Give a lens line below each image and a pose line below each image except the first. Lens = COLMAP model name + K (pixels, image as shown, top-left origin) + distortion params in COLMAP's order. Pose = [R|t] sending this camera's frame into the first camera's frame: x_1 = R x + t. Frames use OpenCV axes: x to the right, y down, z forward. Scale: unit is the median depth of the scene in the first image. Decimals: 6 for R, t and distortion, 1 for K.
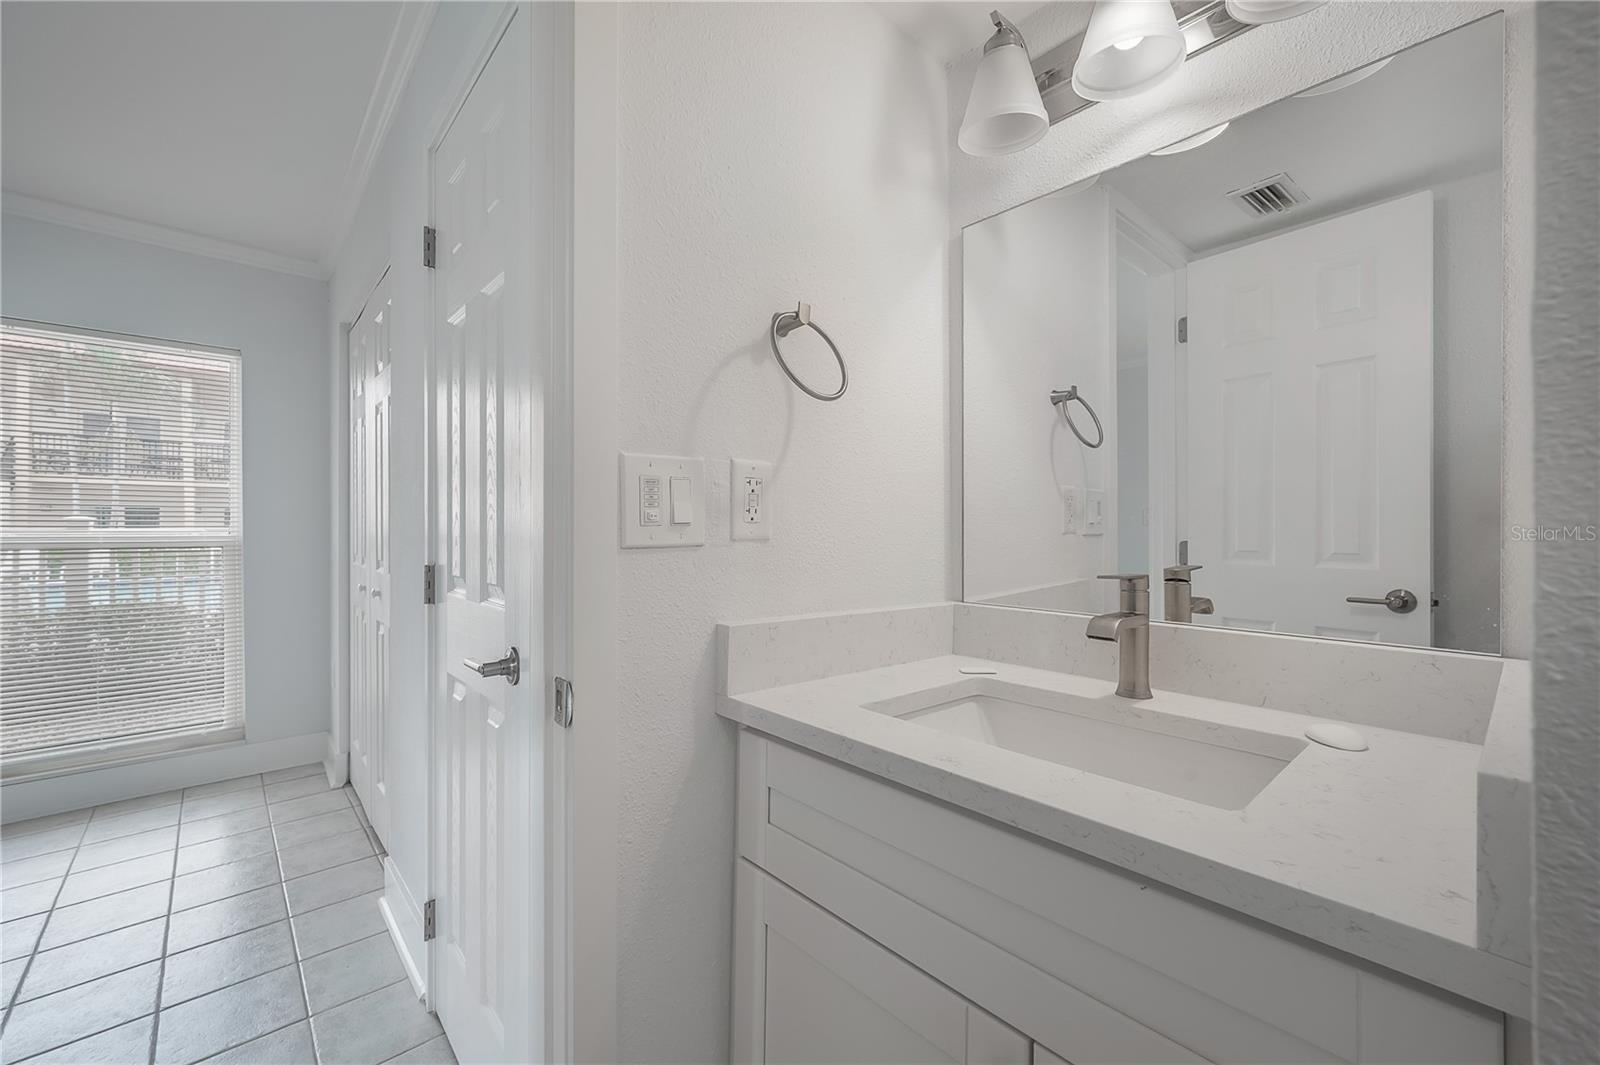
lens RADIAL K [[655.8, 0, 797.4], [0, 655.8, 529.0], [0, 0, 1]] dist [-0.000417, -0.000022]
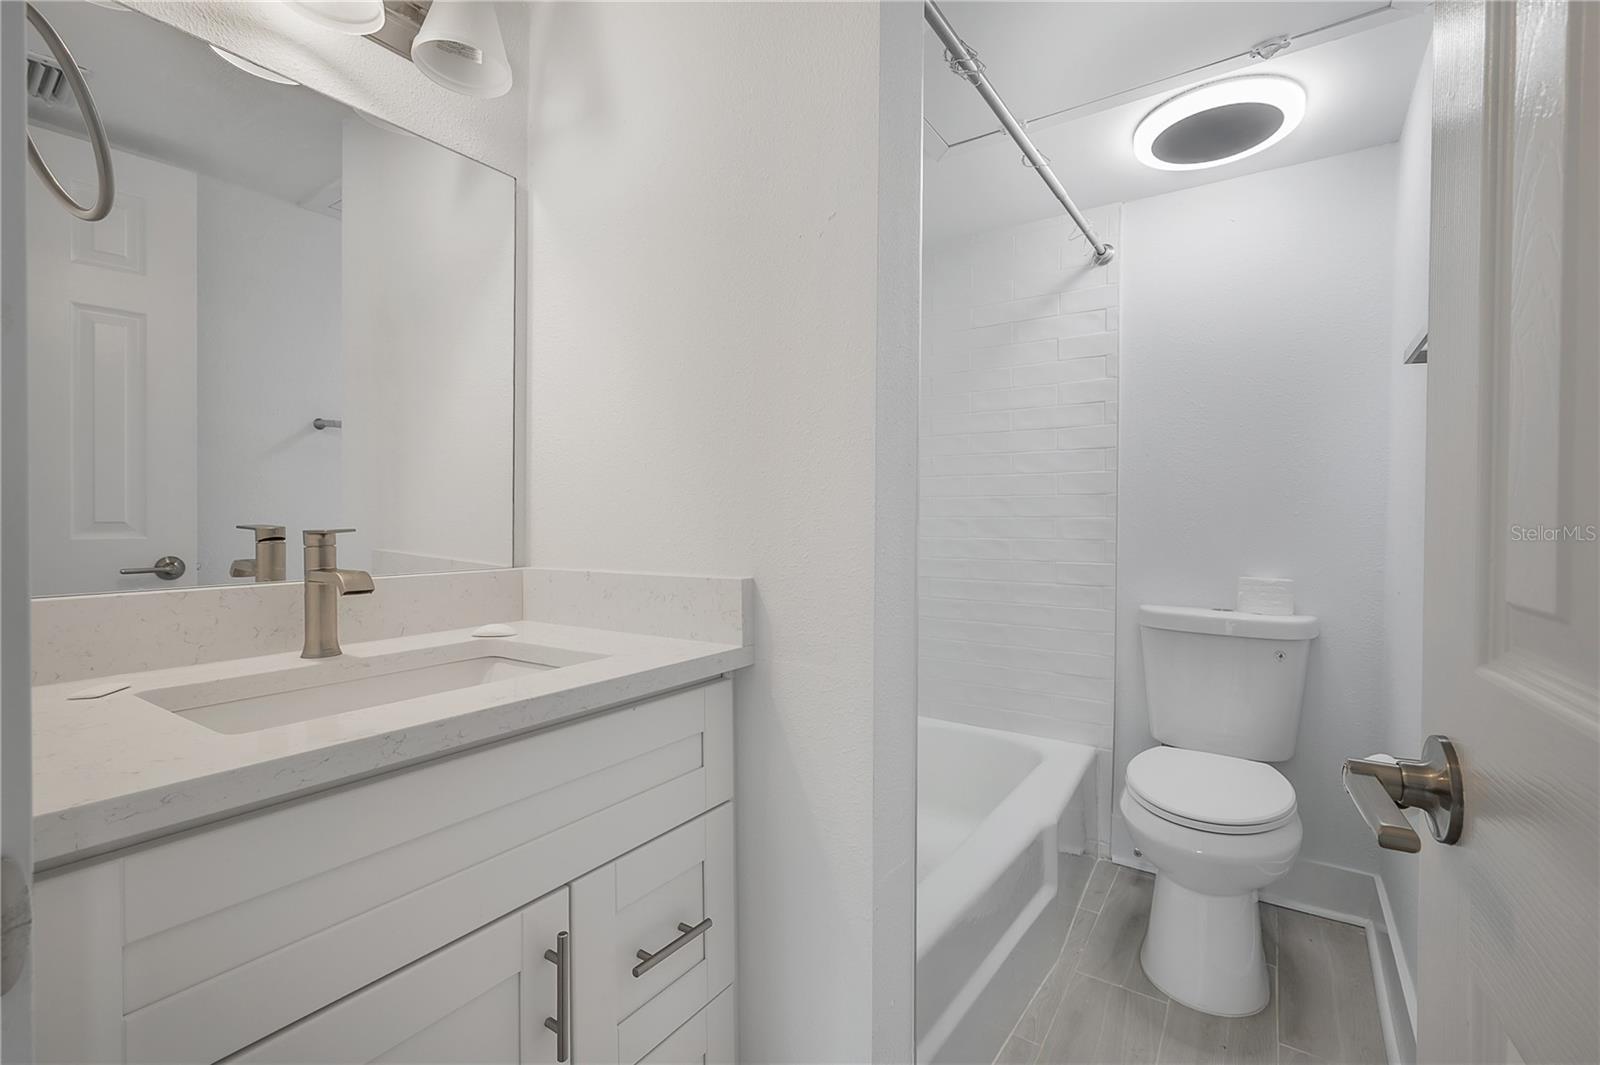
lens RADIAL K [[707.5, 0, 804.8], [0, 707.5, 524.4], [0, 0, 1]] dist [-0.000211, 0.000094]
pose [[-0.246331, -0.017389, 0.969030, -0.672712], [0.000771, 0.999835, 0.018138, 0.043922], [-0.969185, 0.005215, -0.246277, 0.572176]]
